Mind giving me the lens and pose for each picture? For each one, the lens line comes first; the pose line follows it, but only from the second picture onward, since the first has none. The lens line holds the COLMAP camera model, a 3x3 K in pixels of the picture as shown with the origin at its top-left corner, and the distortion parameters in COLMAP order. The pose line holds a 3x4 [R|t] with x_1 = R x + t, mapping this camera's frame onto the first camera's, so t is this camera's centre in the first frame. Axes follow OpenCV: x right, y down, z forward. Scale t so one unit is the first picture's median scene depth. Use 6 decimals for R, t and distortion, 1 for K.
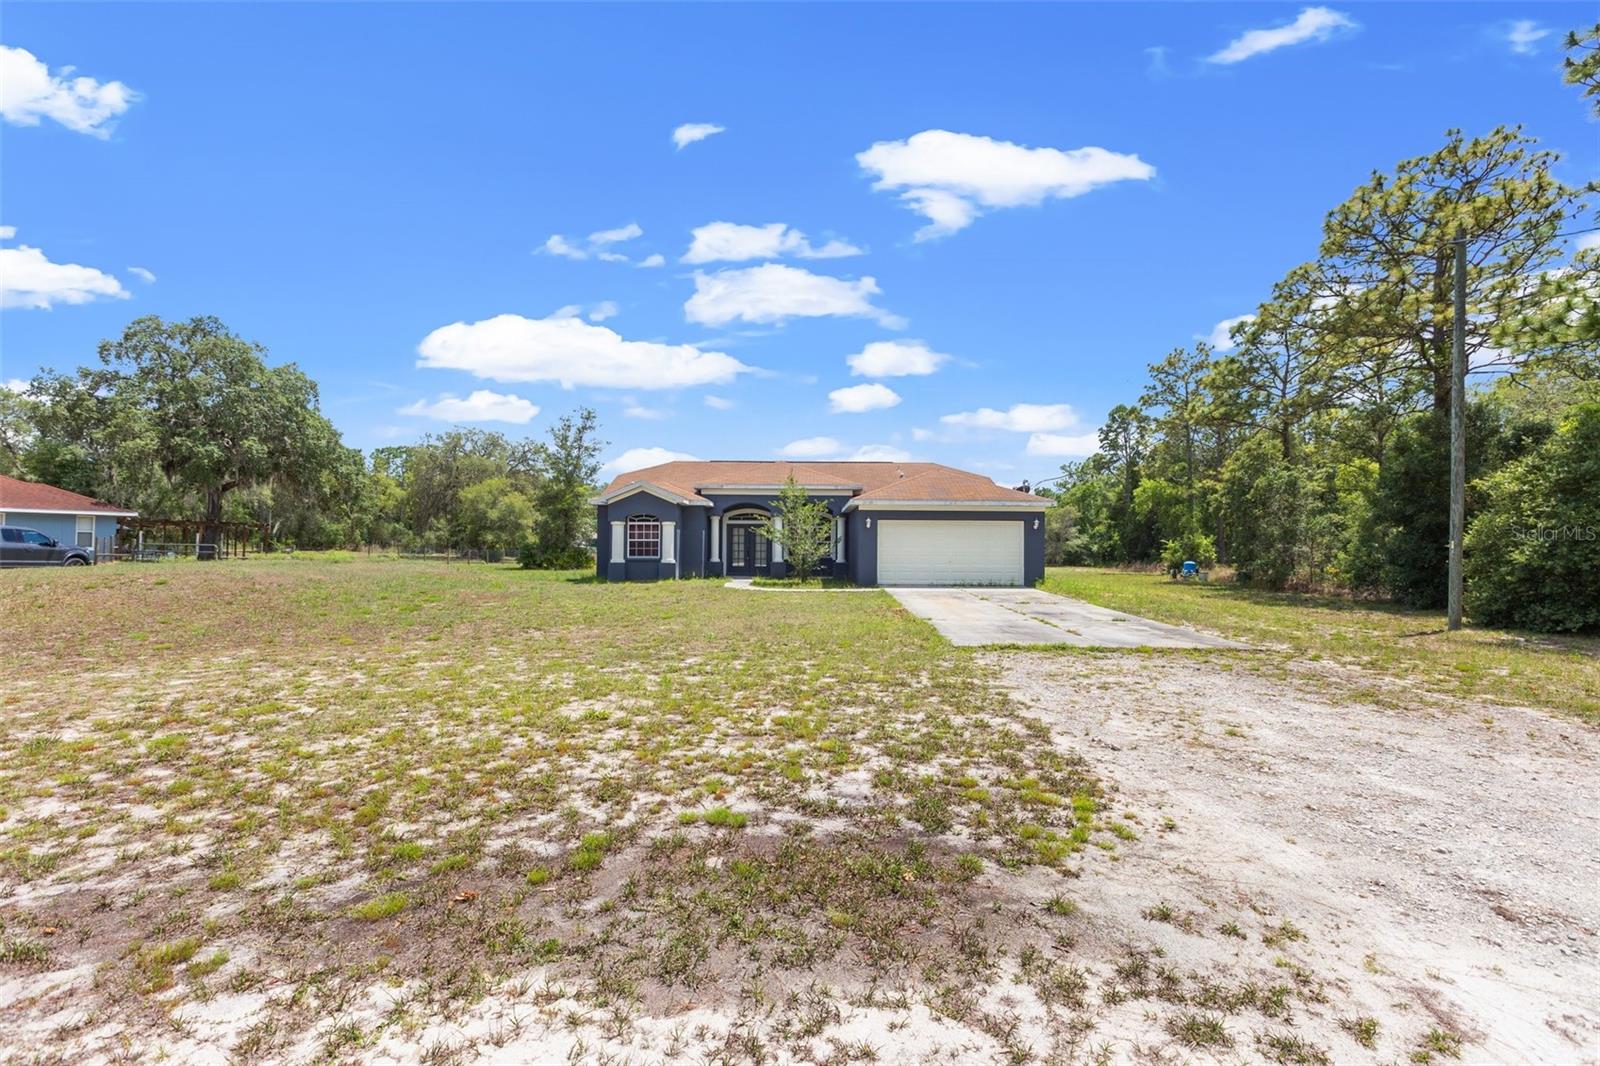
lens RADIAL K [[727.8, 0, 804.0], [0, 727.8, 541.6], [0, 0, 1]] dist [0.002540, -0.001464]
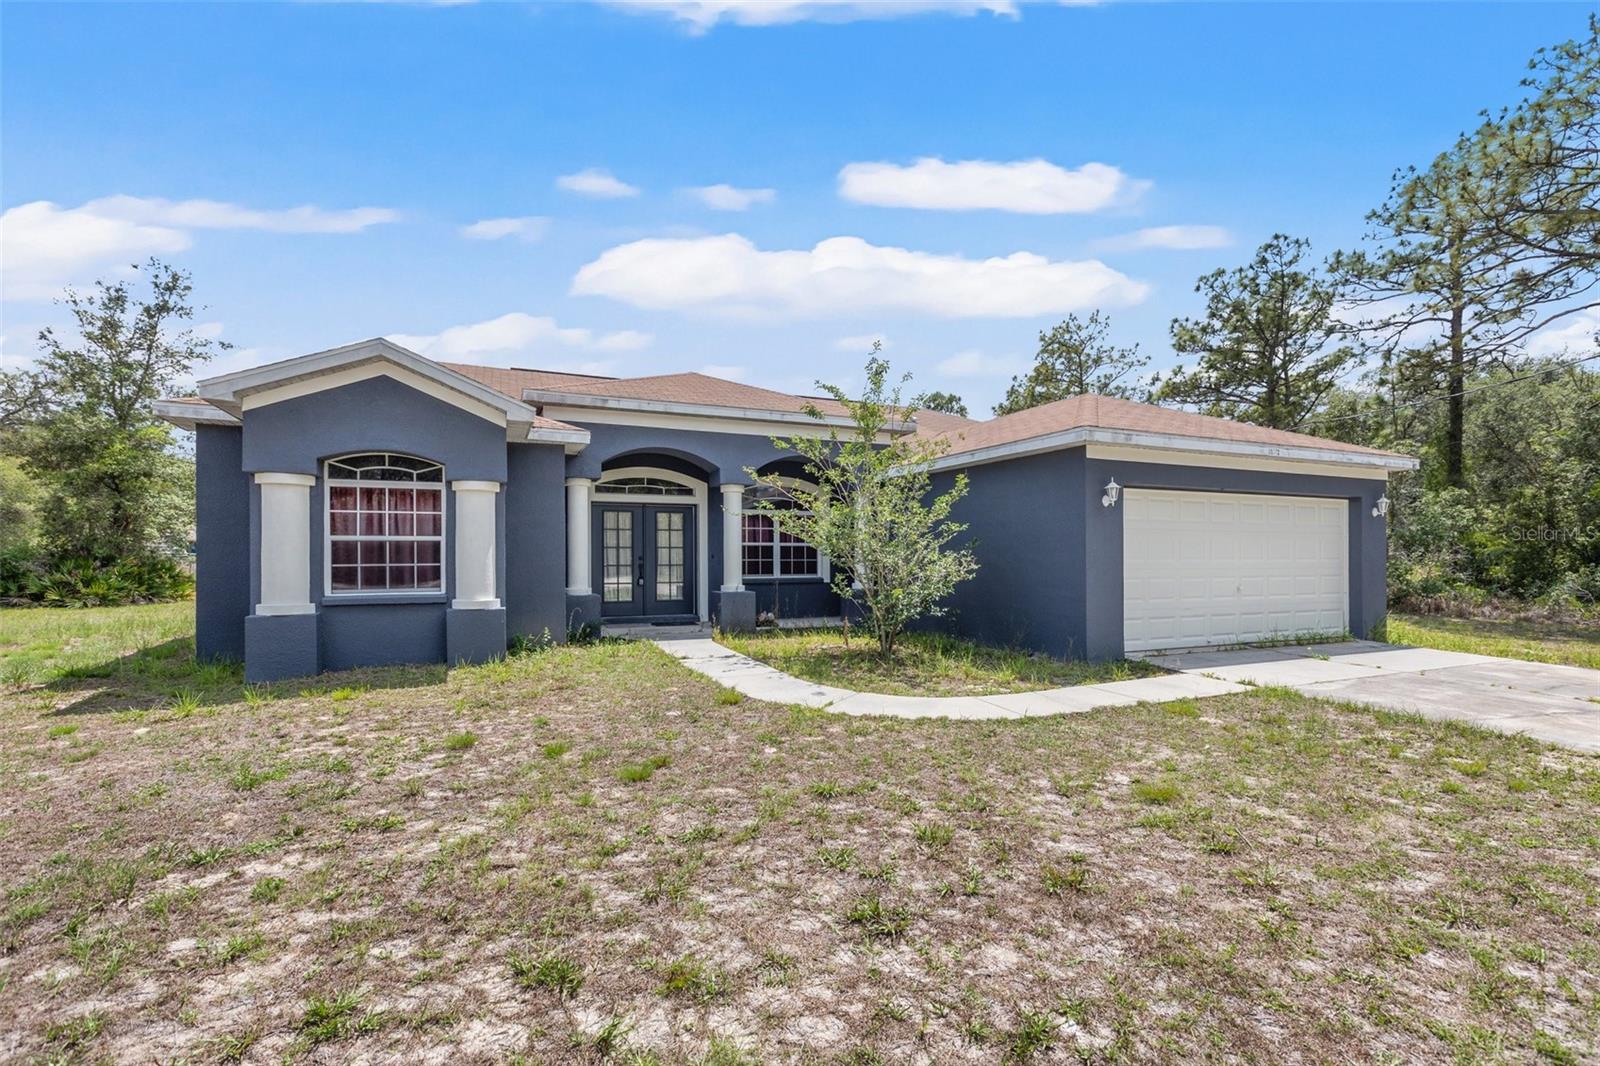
lens RADIAL K [[727.8, 0, 826.0], [0, 727.8, 560.4], [0, 0, 1]] dist [0.002540, -0.001464]
pose [[0.908603, -0.009700, 0.417547, -0.176747], [0.000219, 0.999741, 0.022748, 0.000469], [-0.417660, -0.020577, 0.908370, 0.627824]]
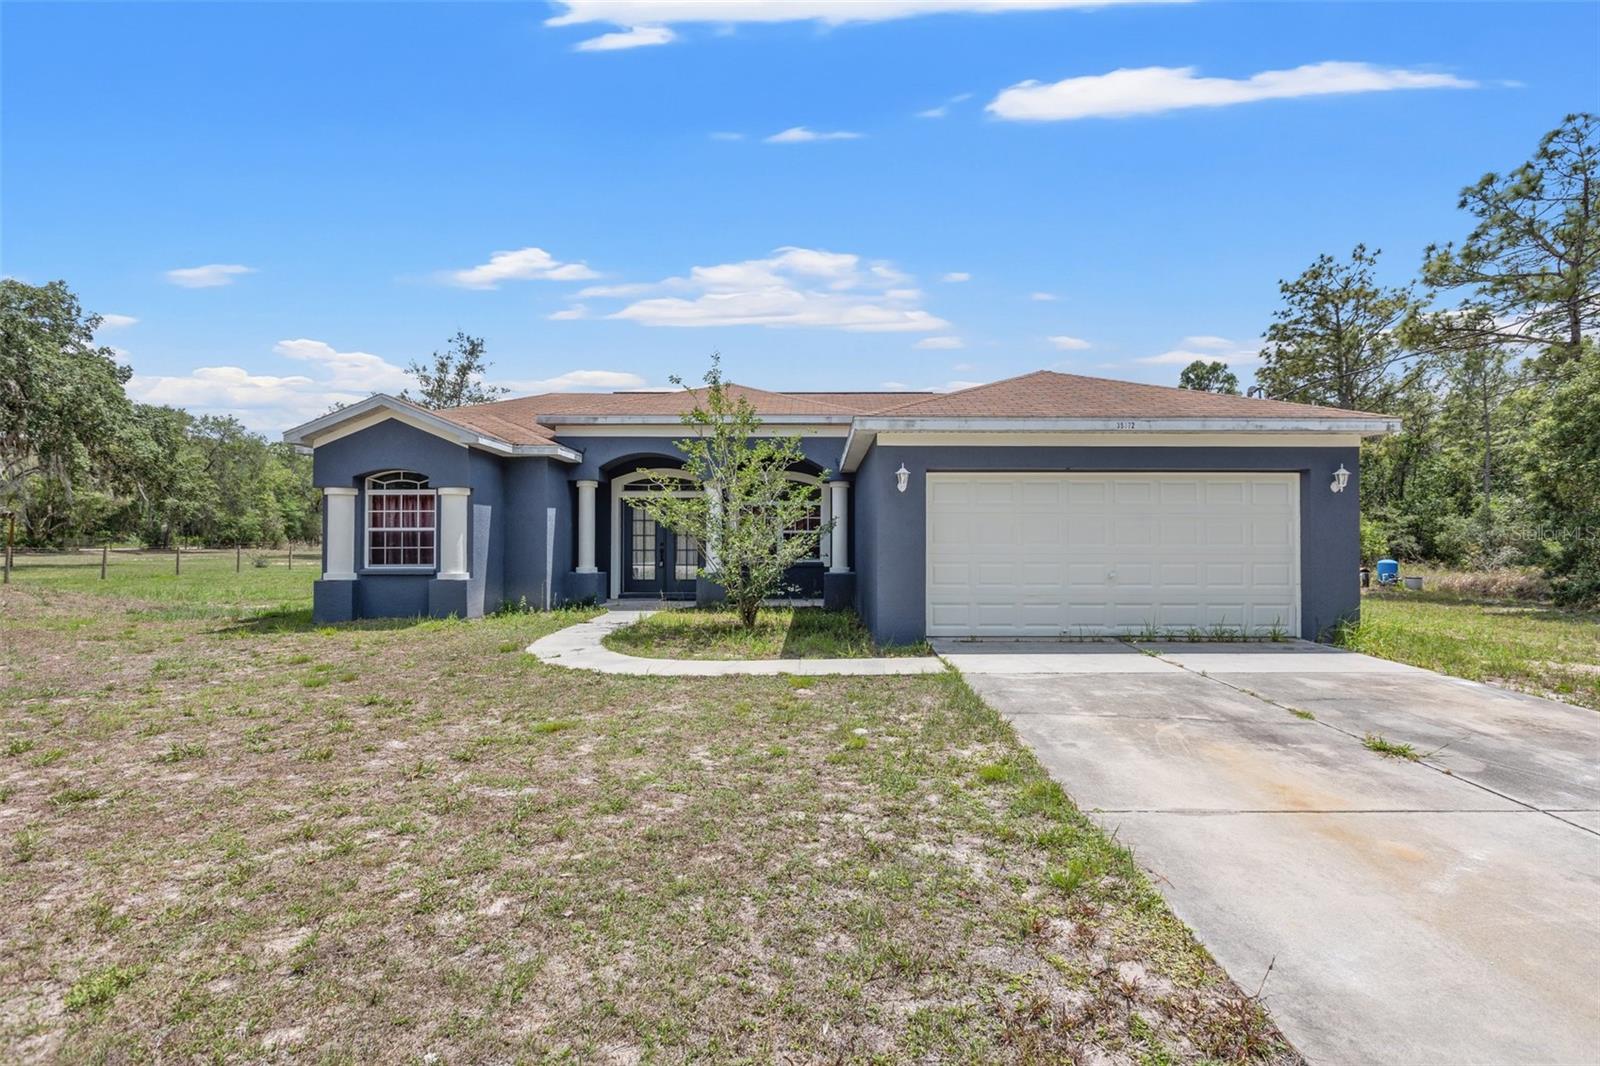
lens RADIAL K [[727.8, 0, 825.2], [0, 727.8, 537.4], [0, 0, 1]] dist [0.002540, -0.001464]
pose [[0.999934, -0.007030, 0.009074, 0.038336], [0.007001, 0.999970, 0.003285, 0.003332], [-0.009097, -0.003221, 0.999953, 0.537598]]
